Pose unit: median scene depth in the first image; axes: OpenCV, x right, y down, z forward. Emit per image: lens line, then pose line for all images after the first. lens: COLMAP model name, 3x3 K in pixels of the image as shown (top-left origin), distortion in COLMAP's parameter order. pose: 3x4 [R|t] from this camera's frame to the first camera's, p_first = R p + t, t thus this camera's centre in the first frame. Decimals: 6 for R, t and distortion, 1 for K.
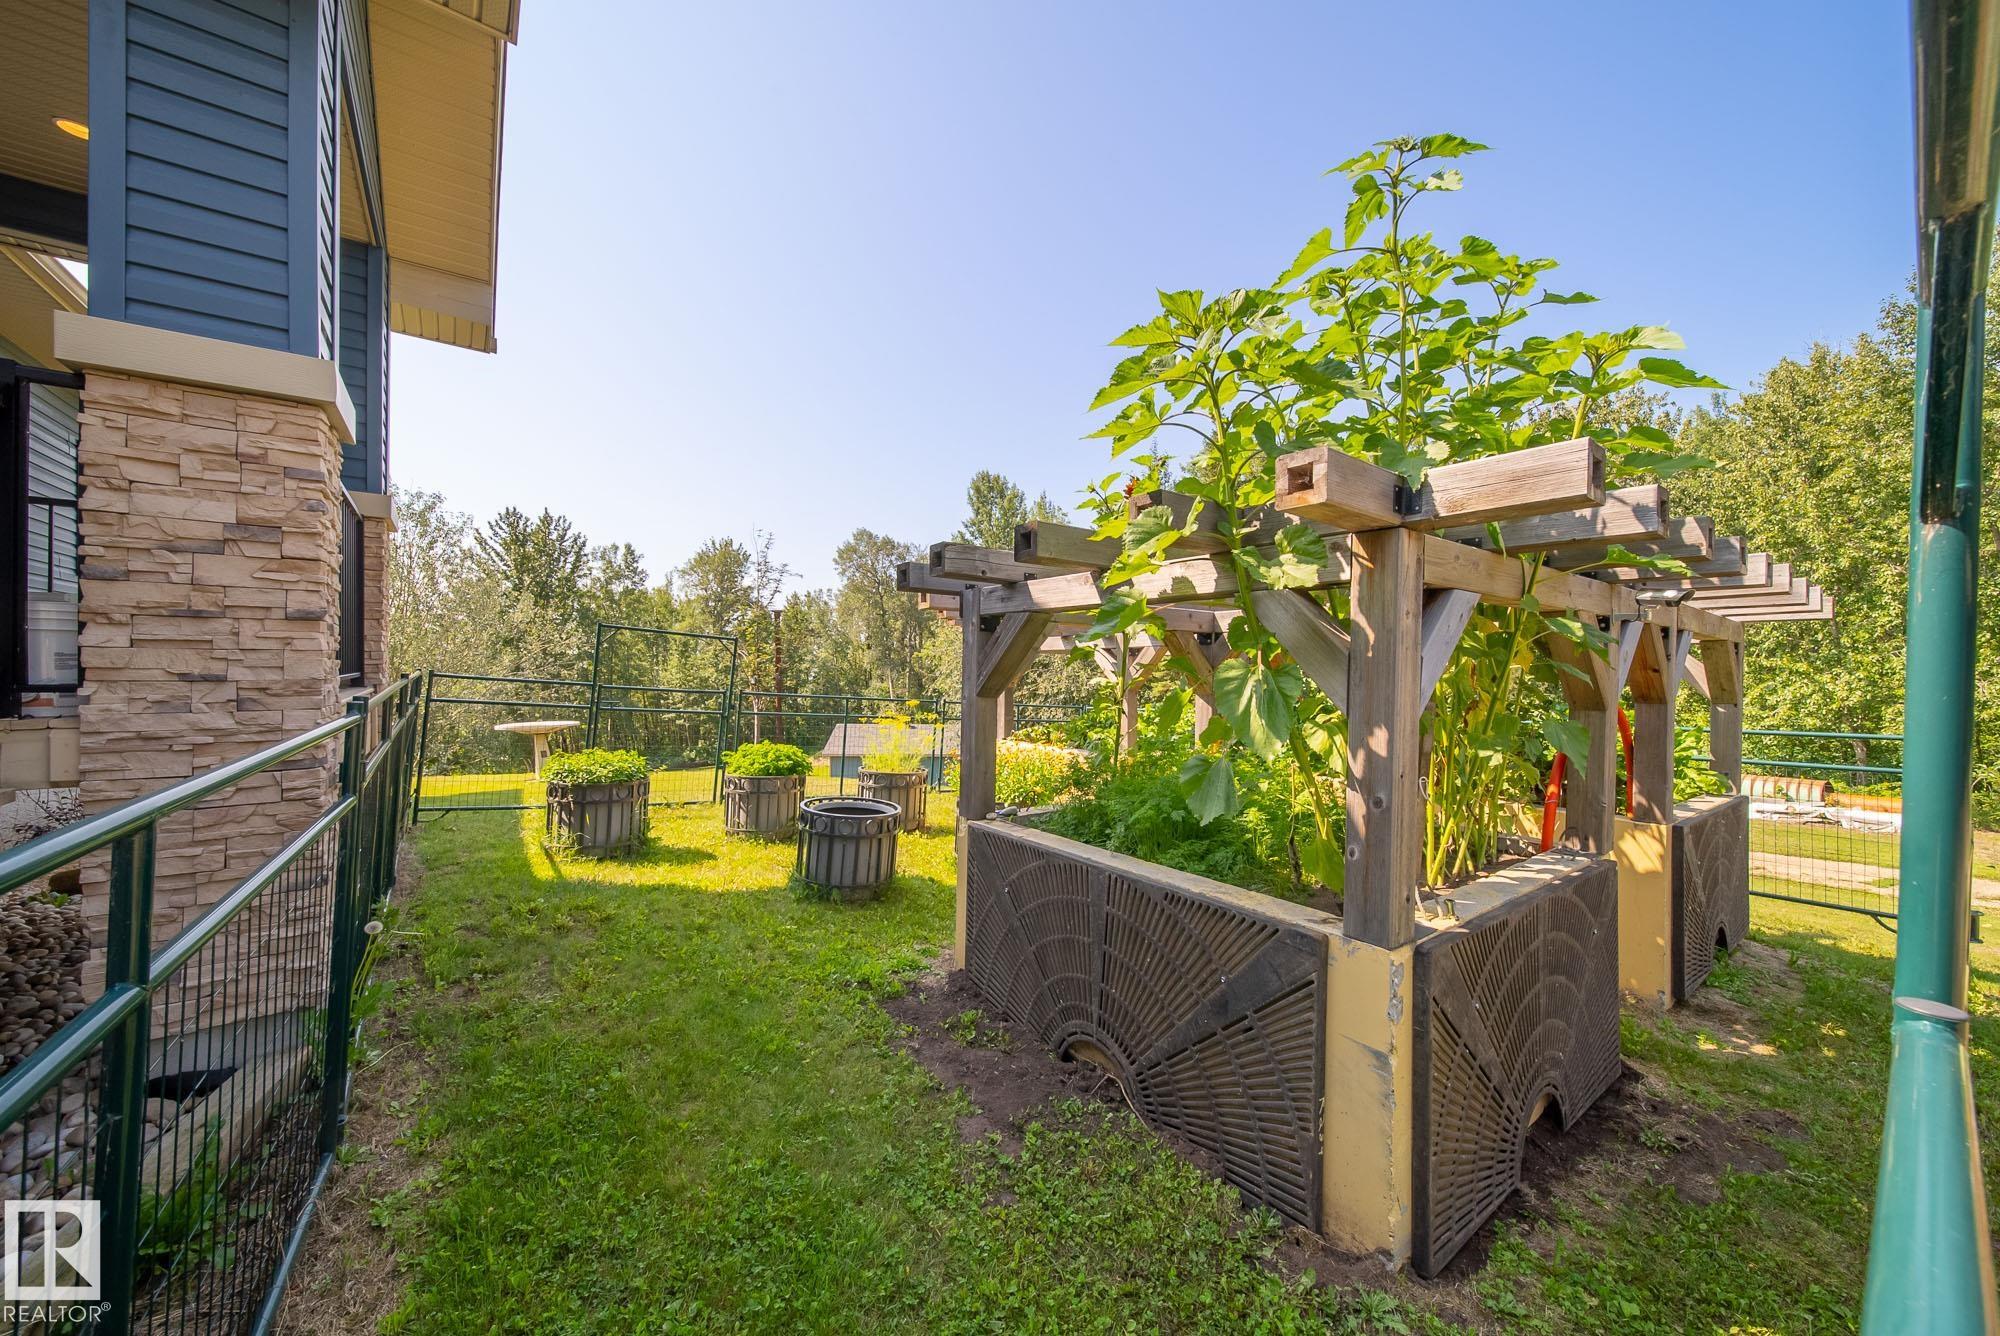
lens RADIAL K [[703.1, 0, 998.9], [0, 703.1, 671.0], [0, 0, 1]] dist [-0.000079, 0.000105]
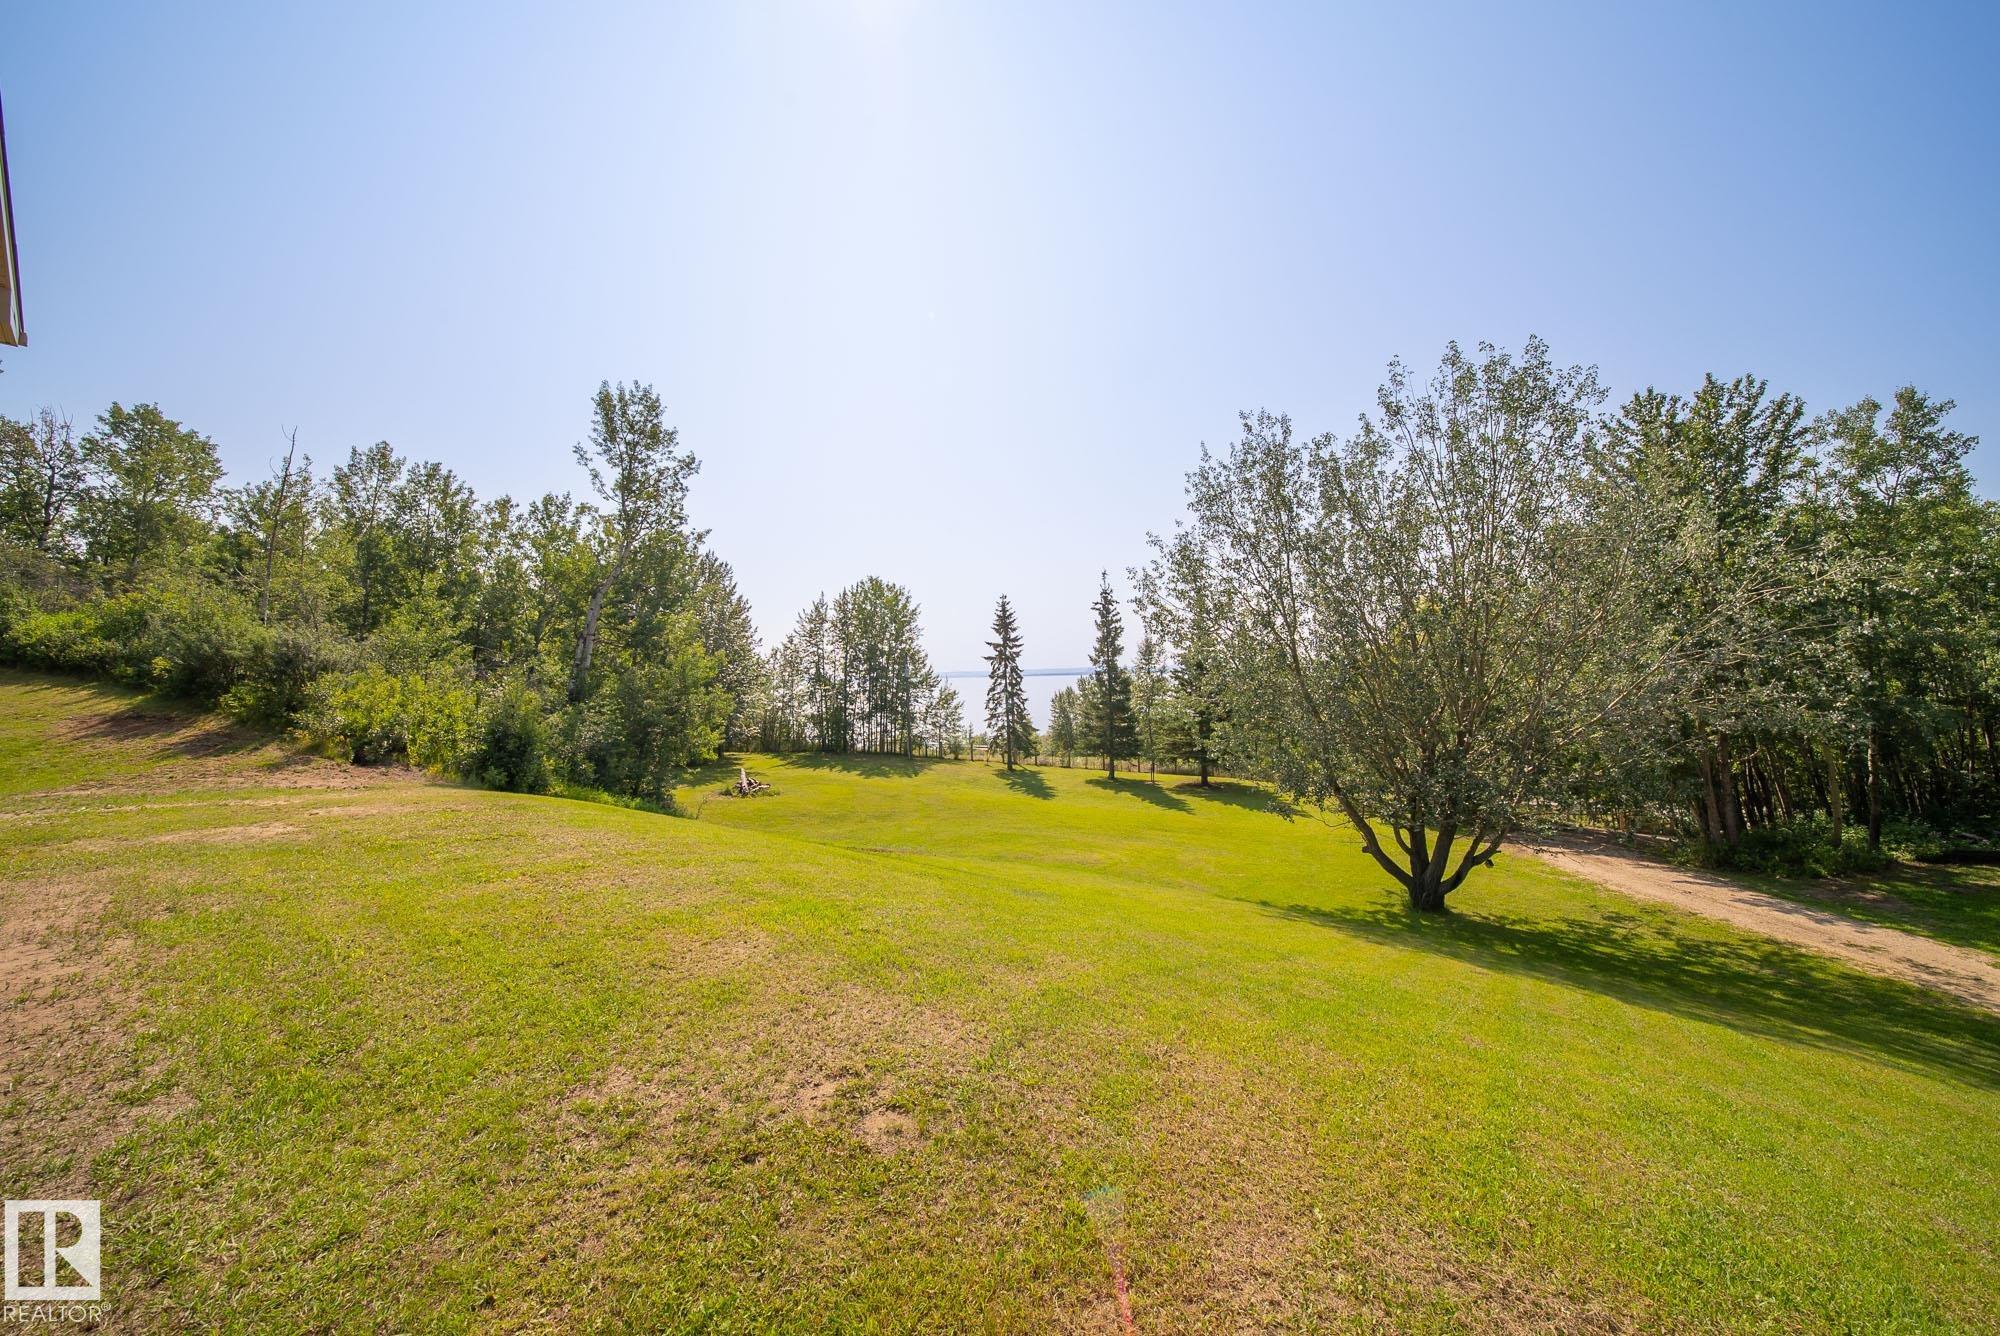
lens RADIAL K [[703.1, 0, 999.9], [0, 703.1, 665.0], [0, 0, 1]] dist [-0.000079, 0.000105]
pose [[0.249646, -0.034117, -0.967736, -0.226295], [0.026696, 0.999242, -0.028341, 0.009311], [0.967969, -0.018759, 0.250368, 0.270695]]
